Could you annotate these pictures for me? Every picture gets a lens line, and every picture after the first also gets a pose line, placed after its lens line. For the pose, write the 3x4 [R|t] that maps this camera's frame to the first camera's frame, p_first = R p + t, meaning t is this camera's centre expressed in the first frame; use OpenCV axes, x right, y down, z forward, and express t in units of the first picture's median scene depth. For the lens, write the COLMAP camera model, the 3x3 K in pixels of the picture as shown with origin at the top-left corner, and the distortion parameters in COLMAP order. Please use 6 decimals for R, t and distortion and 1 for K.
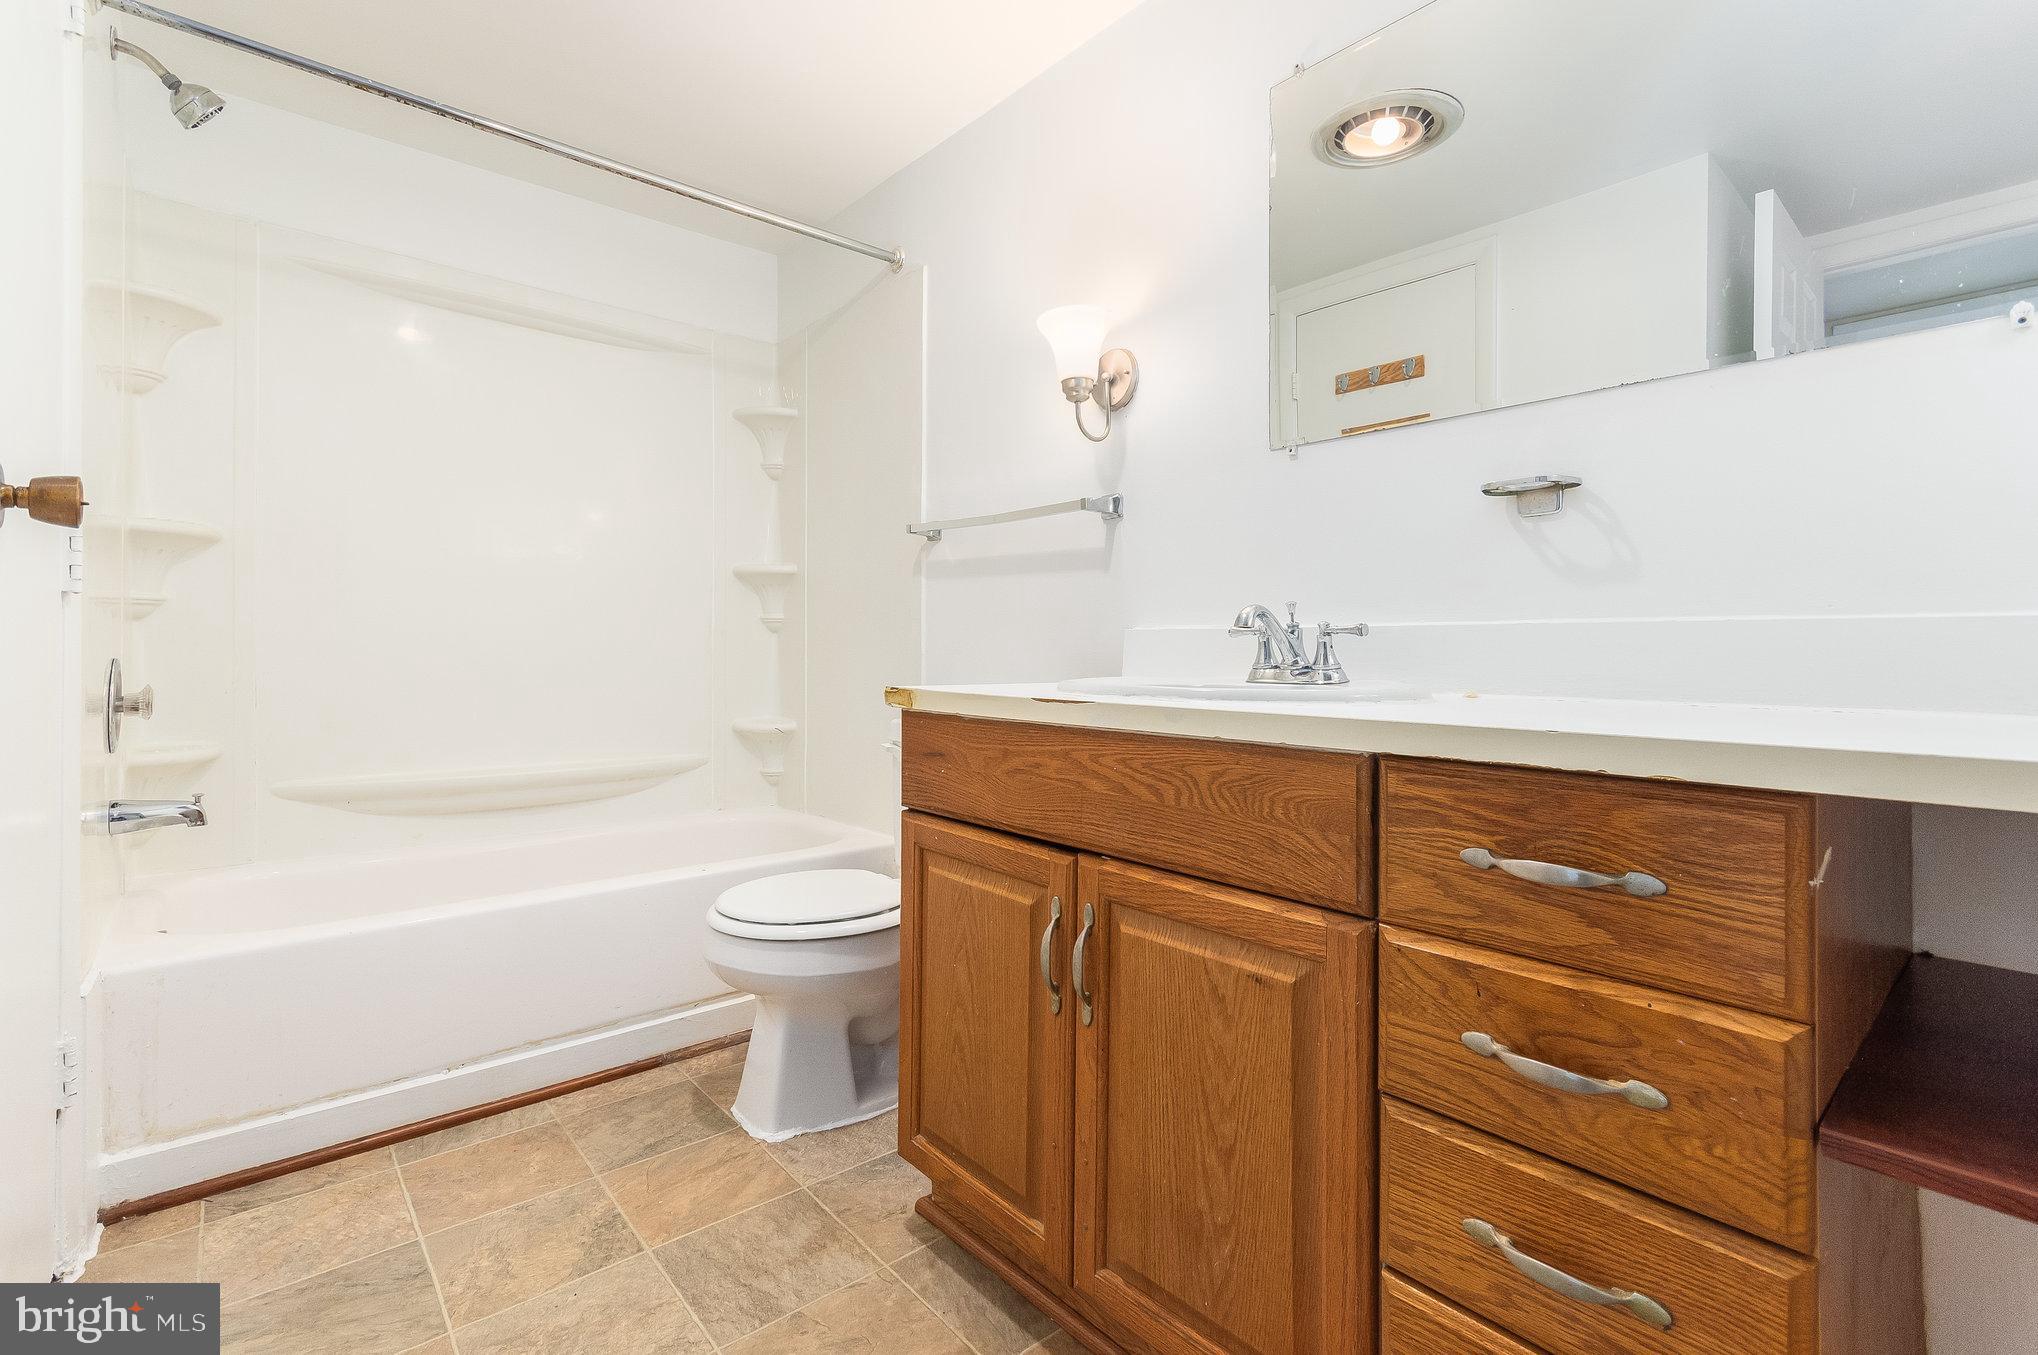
lens RADIAL K [[924.6, 0, 1027.1], [0, 924.6, 646.7], [0, 0, 1]] dist [0.012027, -0.002425]
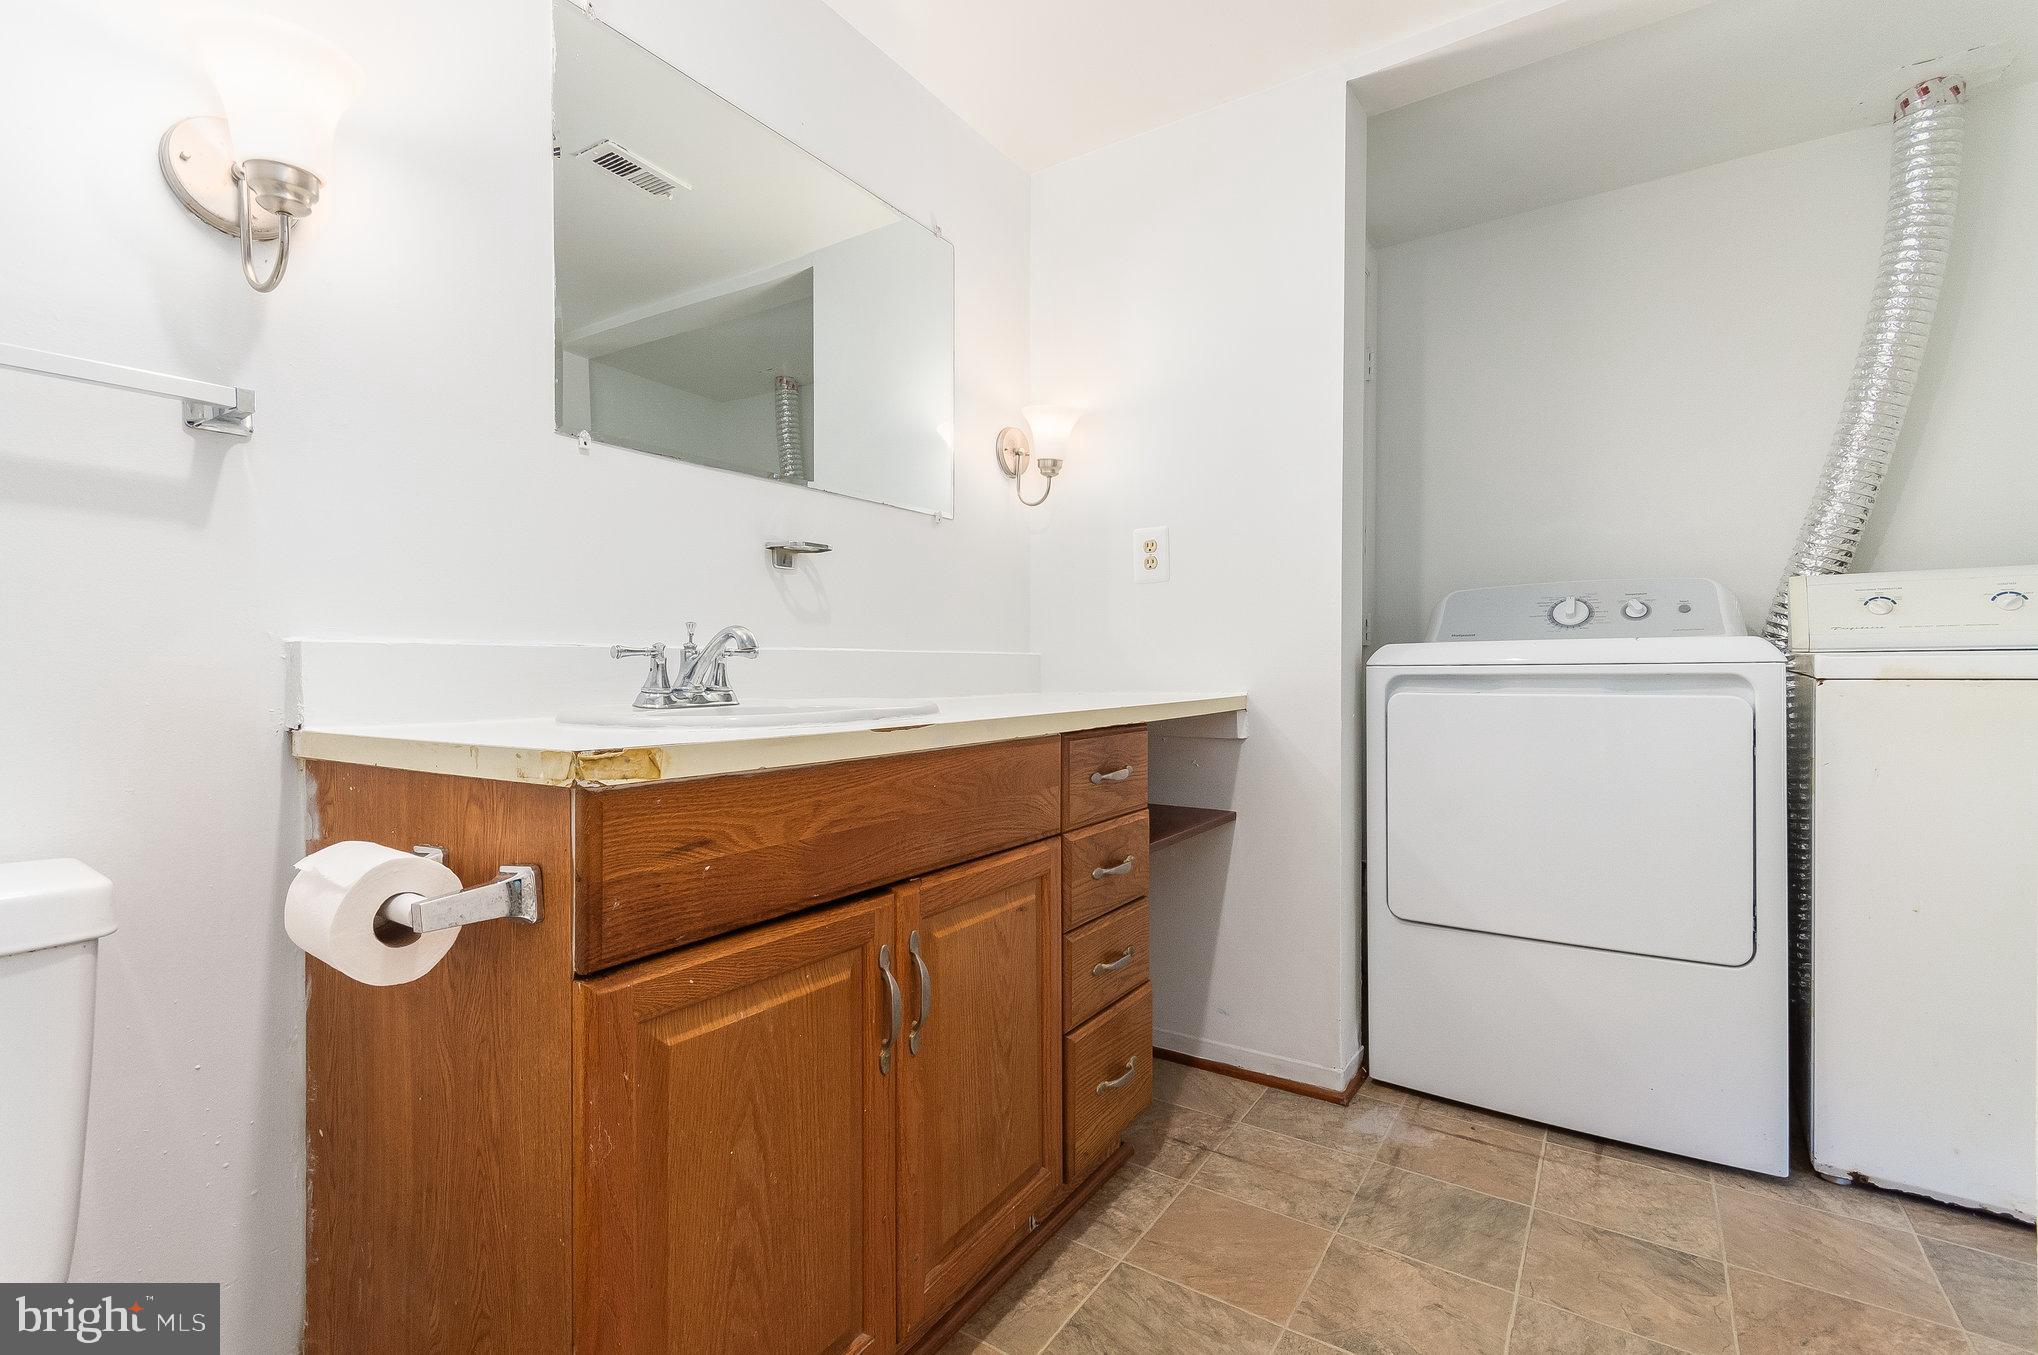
lens RADIAL K [[924.6, 0, 1026.5], [0, 924.6, 673.3], [0, 0, 1]] dist [0.012027, -0.002425]
pose [[-0.275763, -0.009856, 0.961175, -0.611393], [0.000073, 0.999947, 0.010274, -0.003887], [-0.961226, 0.002903, -0.275748, 0.777329]]
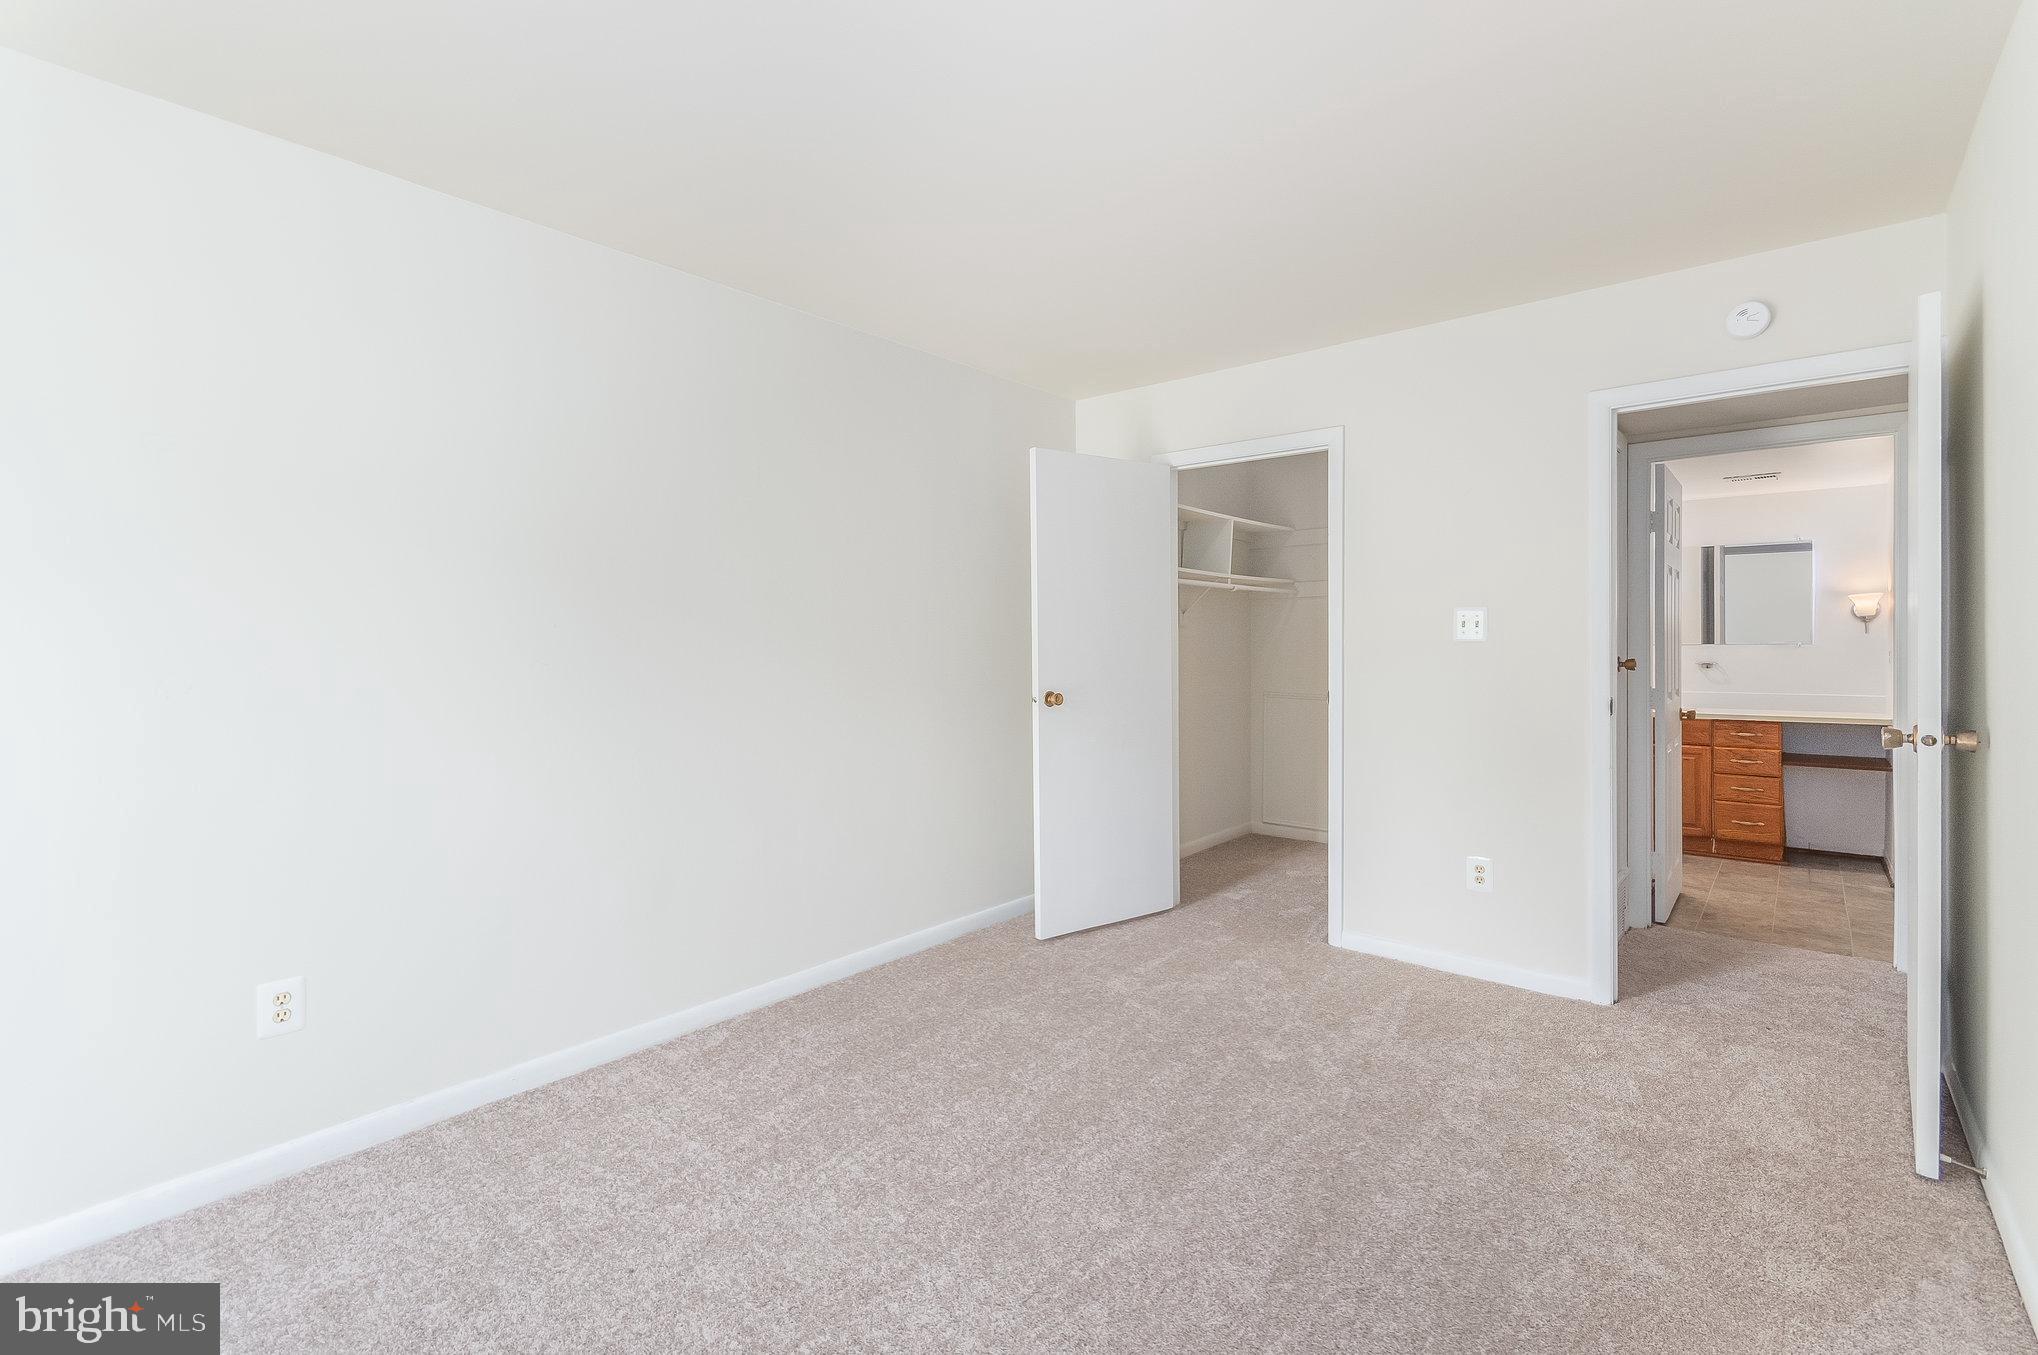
lens RADIAL K [[924.6, 0, 1009.4], [0, 924.6, 656.5], [0, 0, 1]] dist [0.012027, -0.002425]
pose [[0.989237, -0.007729, 0.146116, -2.696464], [0.006131, 0.999916, 0.011385, -0.212401], [-0.146191, -0.010366, 0.989202, -2.328546]]
